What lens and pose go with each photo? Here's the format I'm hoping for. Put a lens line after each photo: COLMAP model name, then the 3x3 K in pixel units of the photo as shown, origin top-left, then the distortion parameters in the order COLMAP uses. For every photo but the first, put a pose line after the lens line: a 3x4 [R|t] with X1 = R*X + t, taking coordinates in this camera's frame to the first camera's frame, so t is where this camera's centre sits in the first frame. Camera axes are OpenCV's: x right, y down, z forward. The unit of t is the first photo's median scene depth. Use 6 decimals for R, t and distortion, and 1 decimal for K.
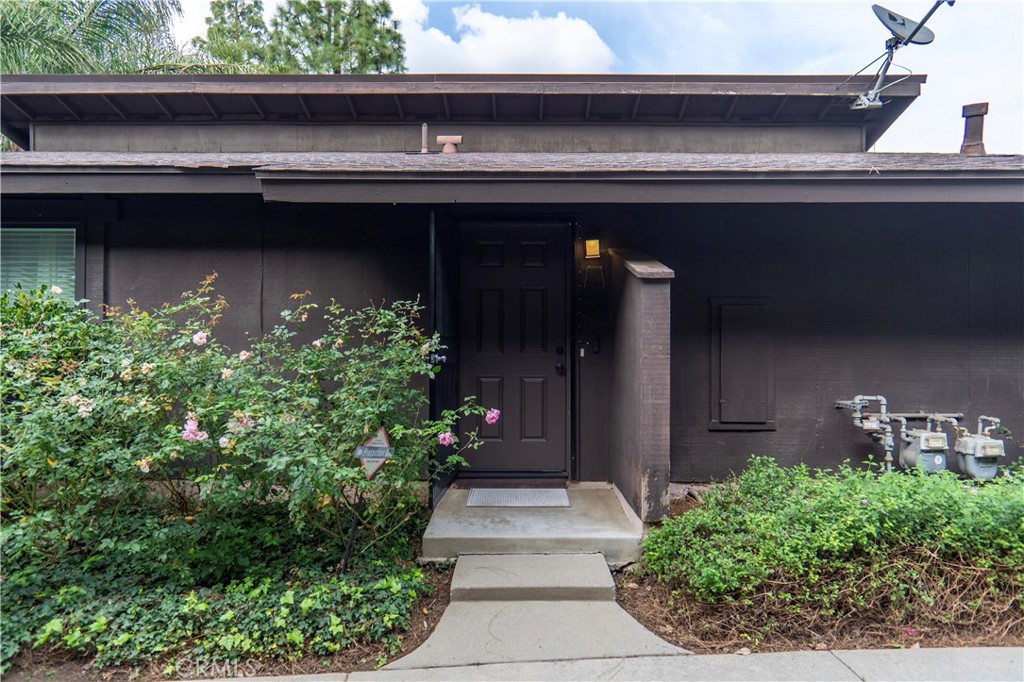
lens RADIAL K [[562.4, 0, 515.0], [0, 562.4, 342.7], [0, 0, 1]] dist [0.001180, 0.000175]
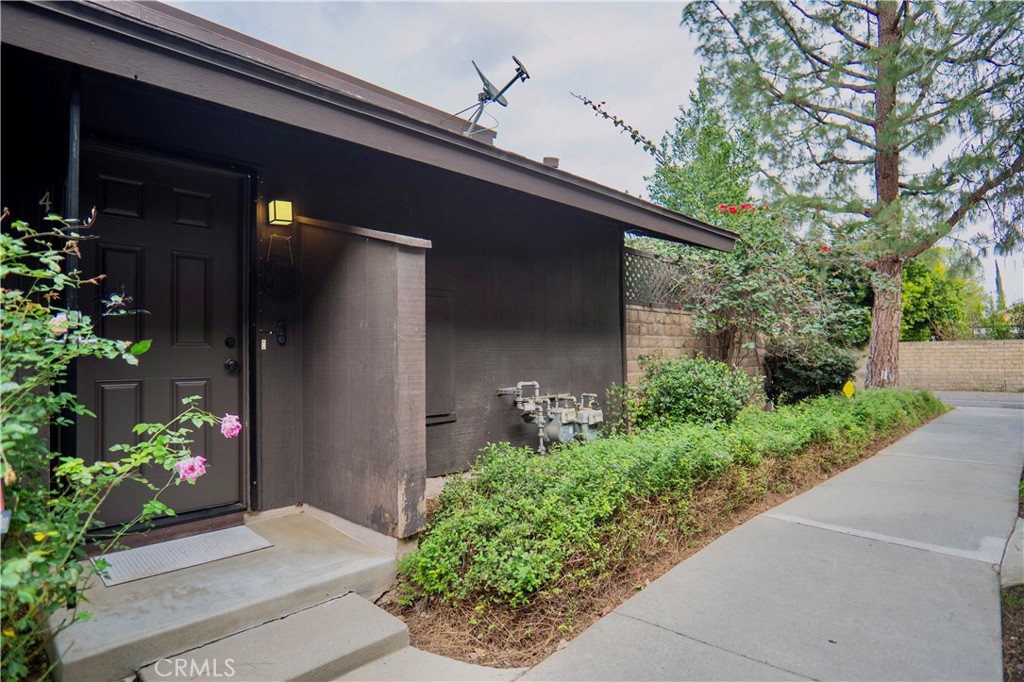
lens RADIAL K [[538.0, 0, 512.6], [0, 538.0, 344.3], [0, 0, 1]] dist [-0.032604, 0.000947]
pose [[0.709752, 0.000428, 0.704452, -0.172134], [0.017311, 0.999687, -0.018049, 0.040249], [-0.704239, 0.025006, 0.709522, 0.258904]]
